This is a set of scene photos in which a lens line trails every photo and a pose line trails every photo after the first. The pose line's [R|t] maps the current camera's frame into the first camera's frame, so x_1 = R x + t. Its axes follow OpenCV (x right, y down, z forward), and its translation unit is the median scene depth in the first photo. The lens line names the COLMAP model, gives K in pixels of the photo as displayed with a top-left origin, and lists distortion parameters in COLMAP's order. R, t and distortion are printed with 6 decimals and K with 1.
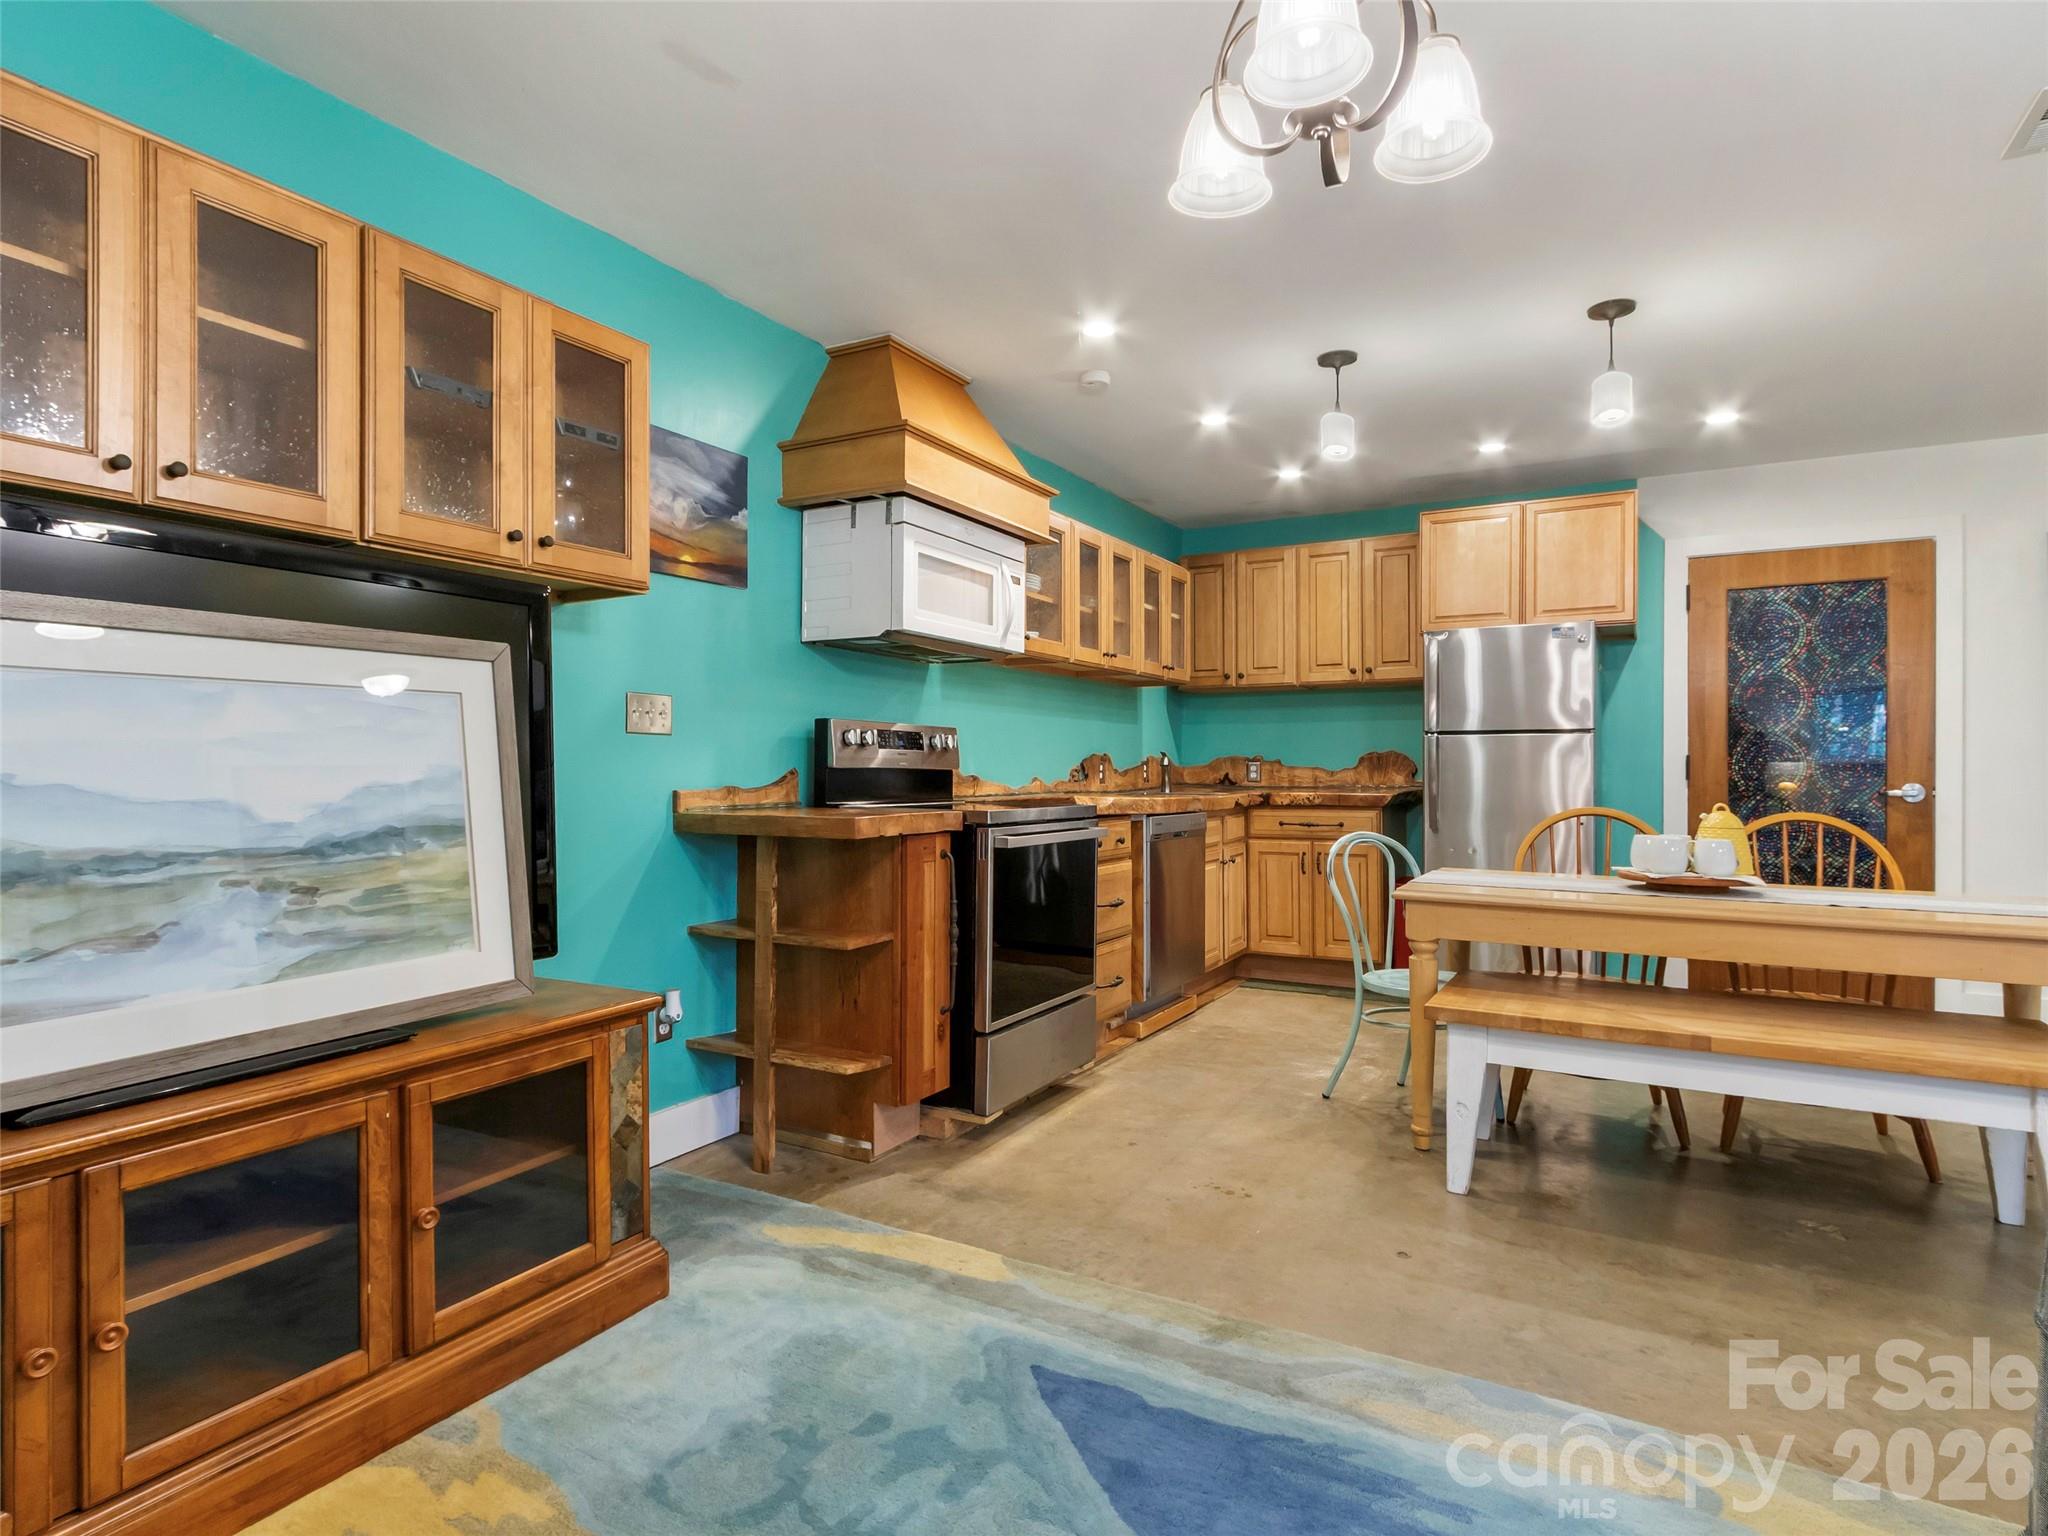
lens RADIAL K [[1084.3, 0, 1024.3], [0, 1084.3, 761.8], [0, 0, 1]] dist [0.003517, -0.000219]
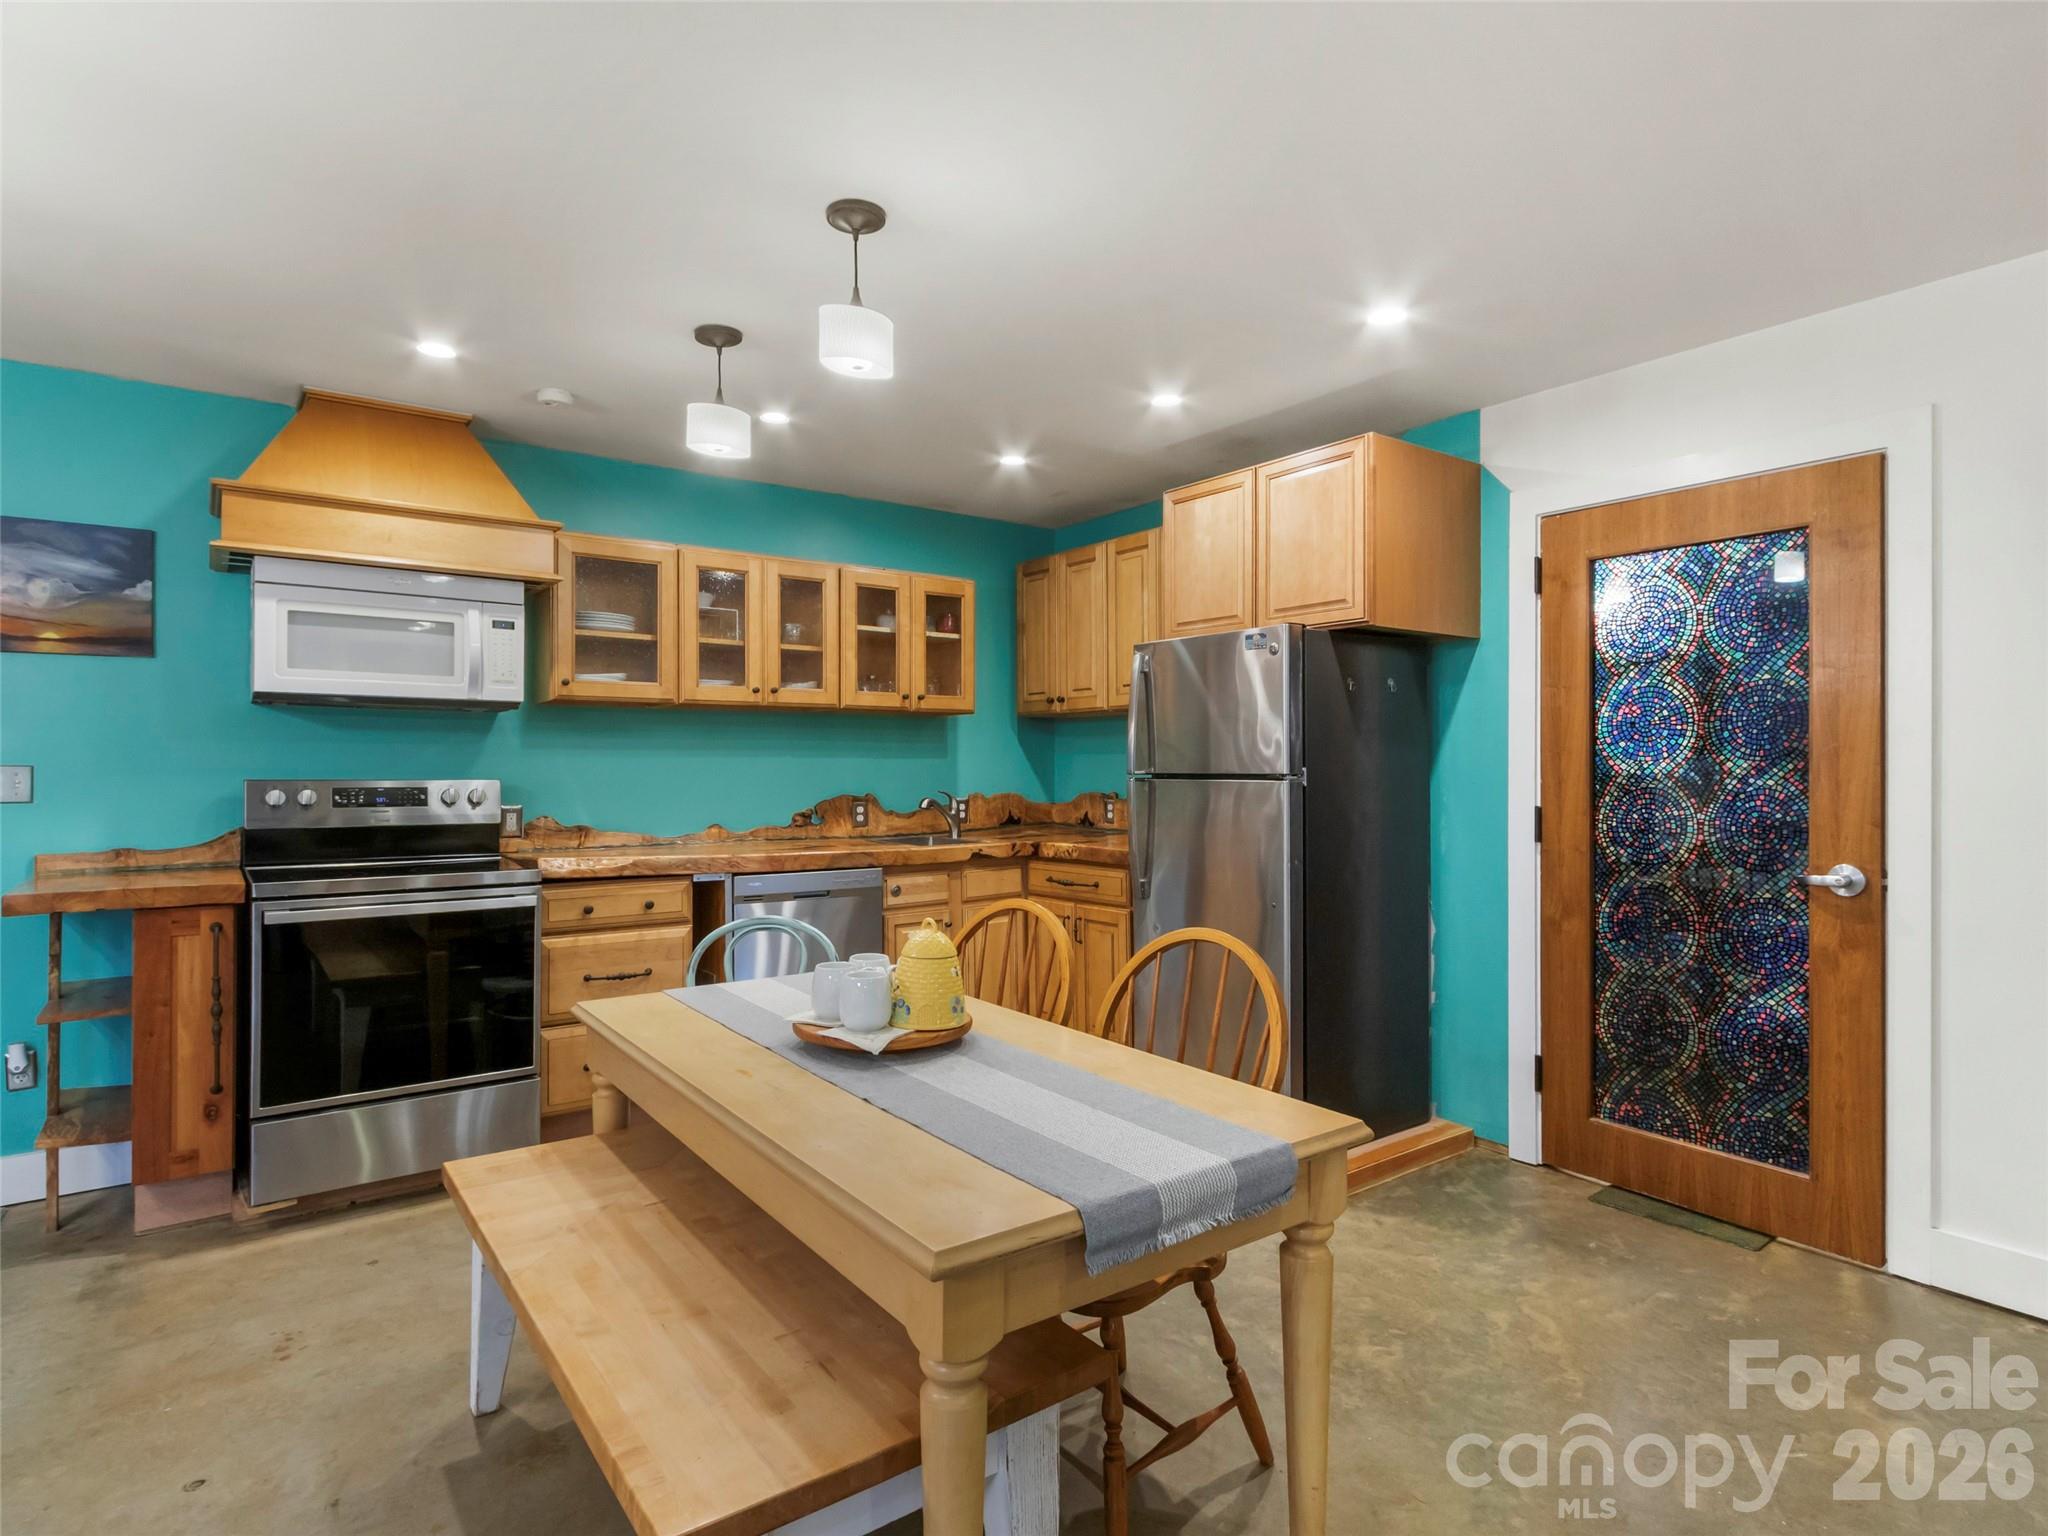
lens RADIAL K [[1084.3, 0, 1024.3], [0, 1084.3, 761.8], [0, 0, 1]] dist [0.003517, -0.000219]
pose [[0.915227, -0.004271, -0.402916, 0.669359], [0.004756, 0.999989, 0.000203, -0.040591], [0.402911, -0.002102, 0.915237, 0.279459]]
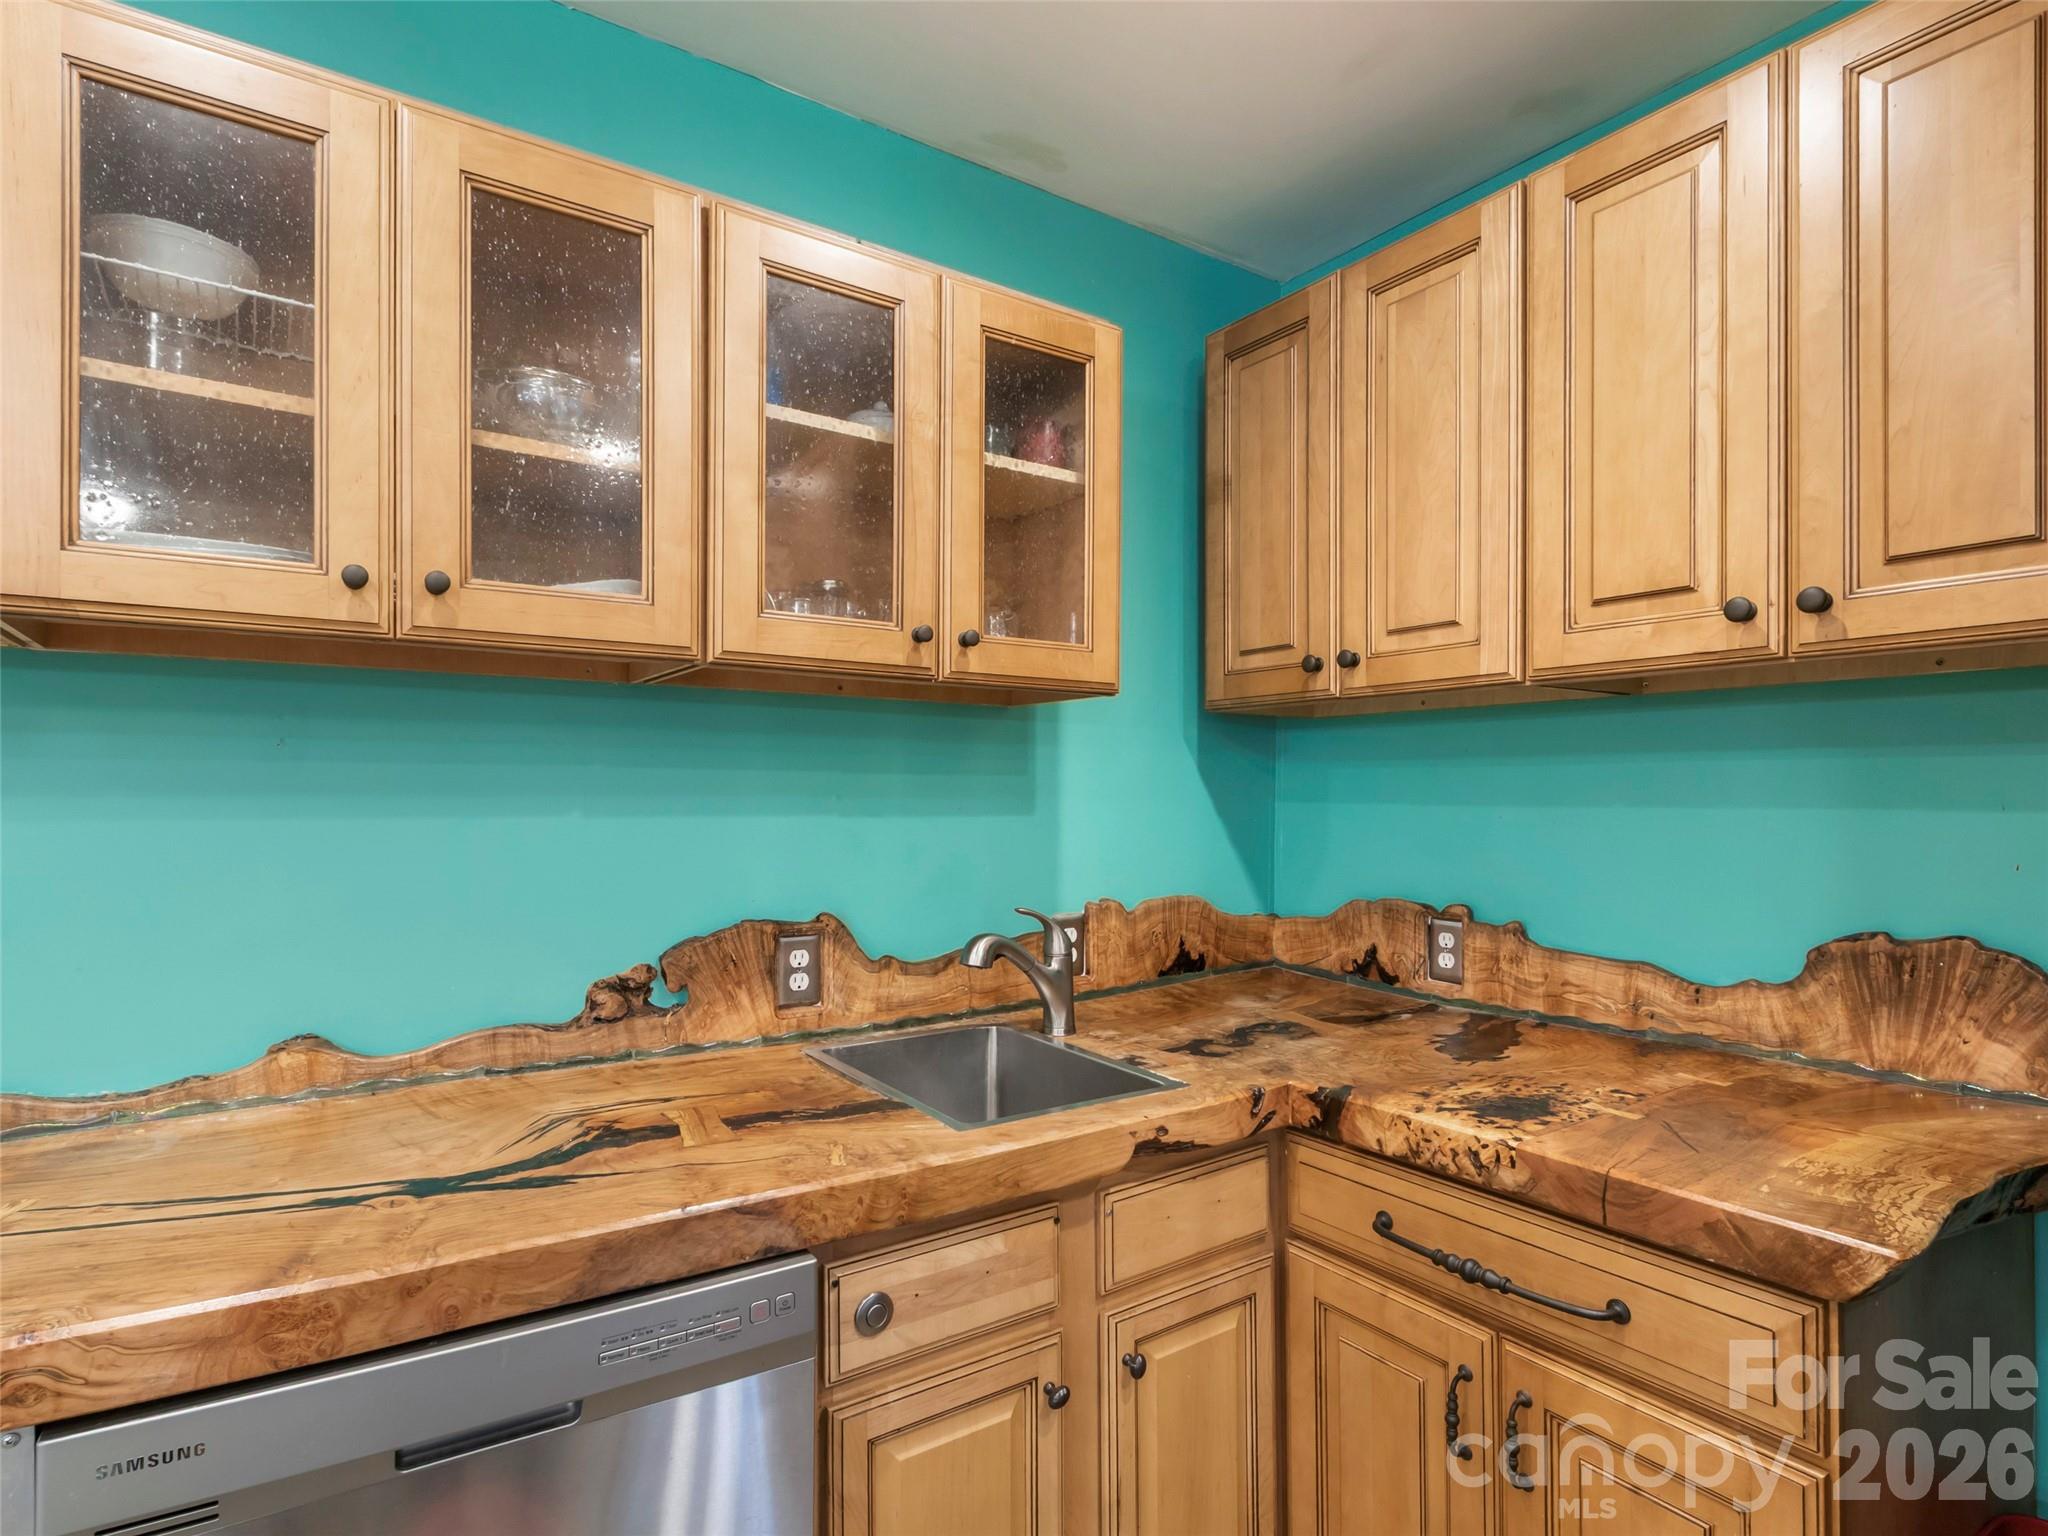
lens RADIAL K [[1087.8, 0, 1036.7], [0, 1087.8, 792.8], [0, 0, 1]] dist [0.003357, 0.000490]
pose [[0.901347, 0.003432, -0.433083, 0.331479], [-0.002034, 0.999991, 0.003690, -0.054783], [0.433092, -0.002445, 0.901346, 0.885156]]
